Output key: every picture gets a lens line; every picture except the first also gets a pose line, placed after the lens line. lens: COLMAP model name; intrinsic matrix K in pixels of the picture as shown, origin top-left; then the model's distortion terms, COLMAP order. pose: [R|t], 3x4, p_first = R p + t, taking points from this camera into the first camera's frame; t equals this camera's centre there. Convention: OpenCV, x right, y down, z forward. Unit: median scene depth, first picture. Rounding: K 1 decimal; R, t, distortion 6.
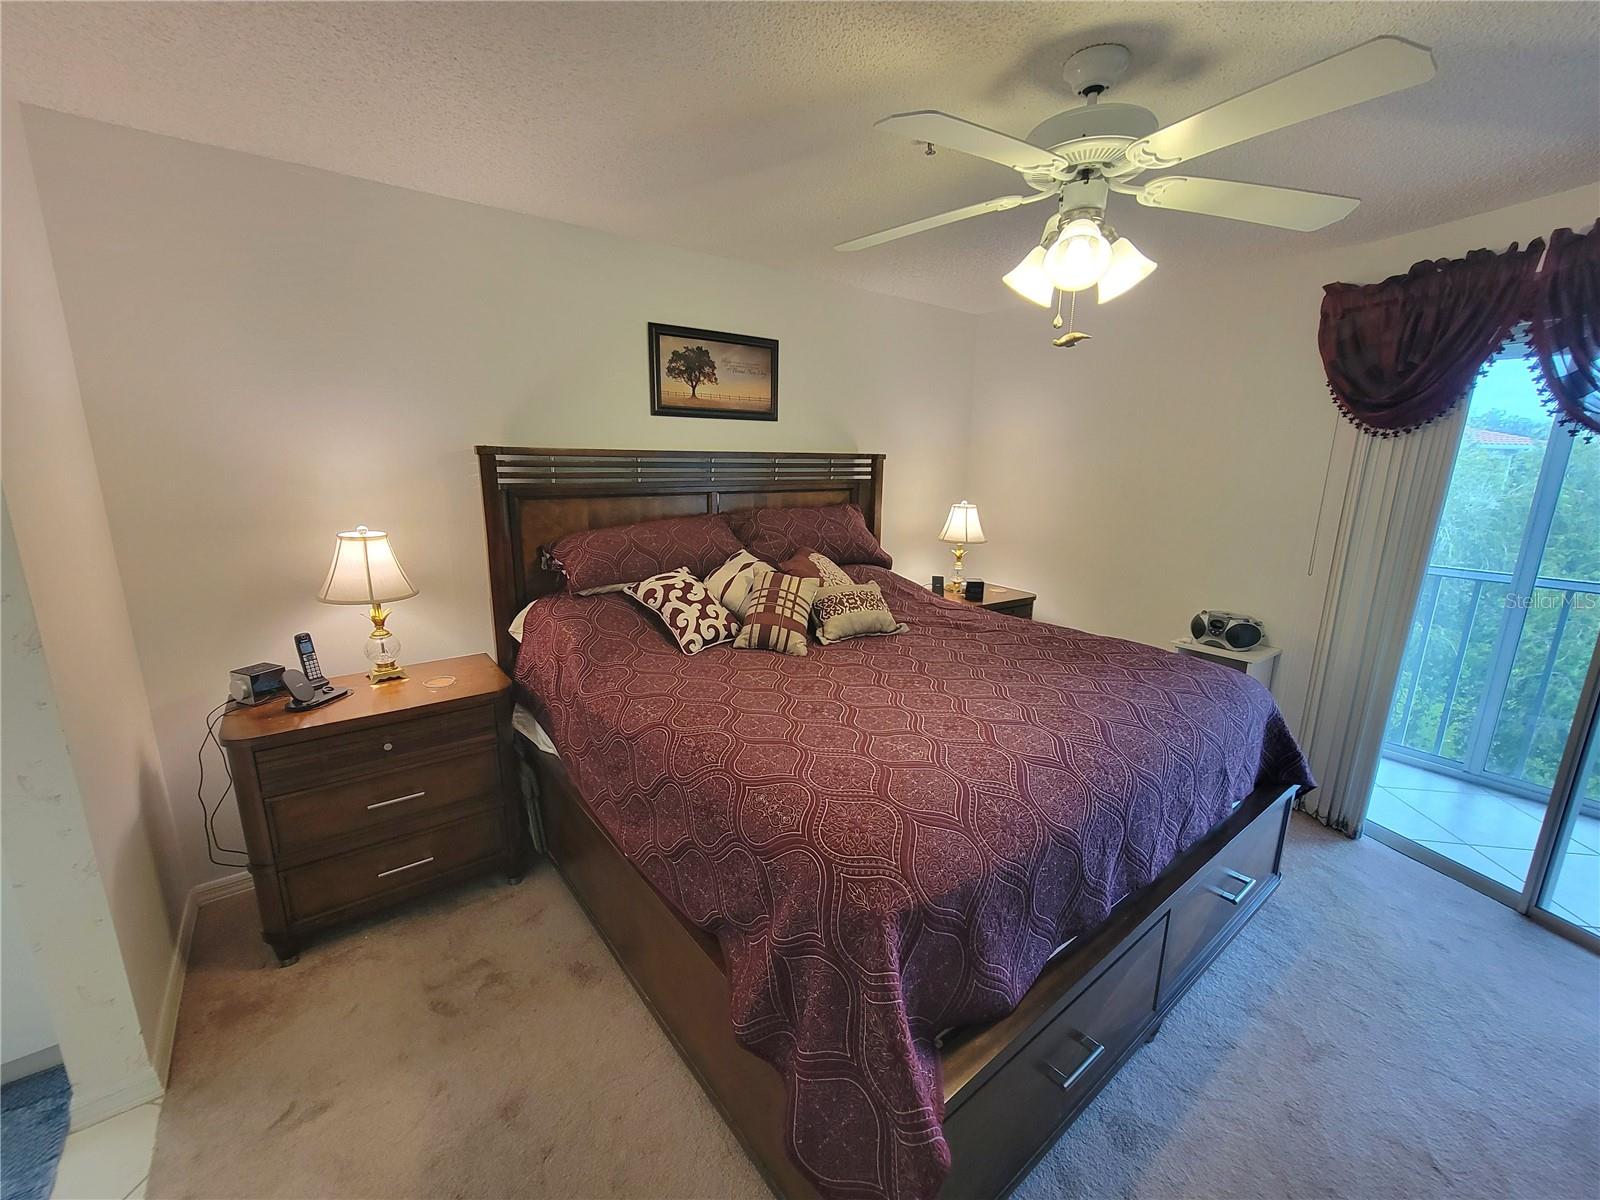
lens RADIAL K [[654.5, 0, 804.7], [0, 654.5, 601.9], [0, 0, 1]] dist [-0.002066, 0.001067]
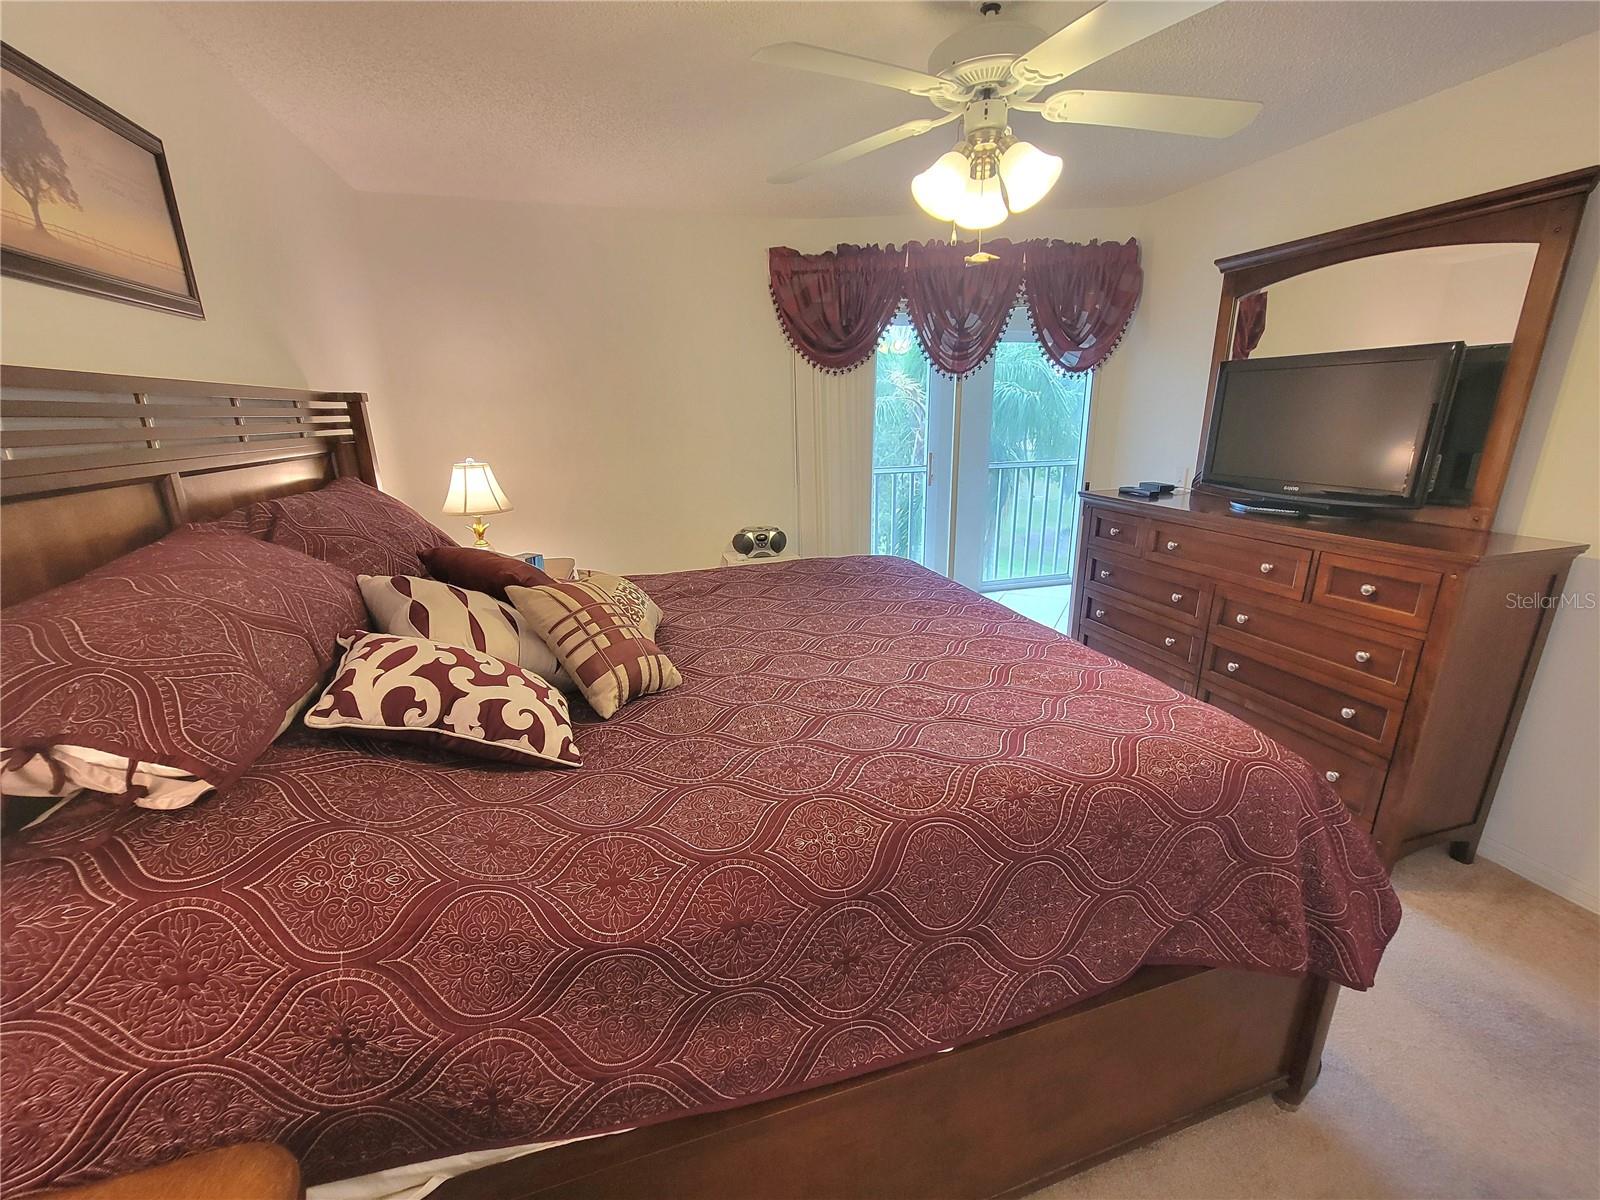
lens RADIAL K [[654.5, 0, 804.7], [0, 654.5, 601.9], [0, 0, 1]] dist [-0.002066, 0.001067]
pose [[0.360987, -0.283371, 0.888476, -0.501421], [0.229028, 0.950478, 0.210091, -0.103421], [-0.904010, 0.127646, 0.408010, 0.570122]]
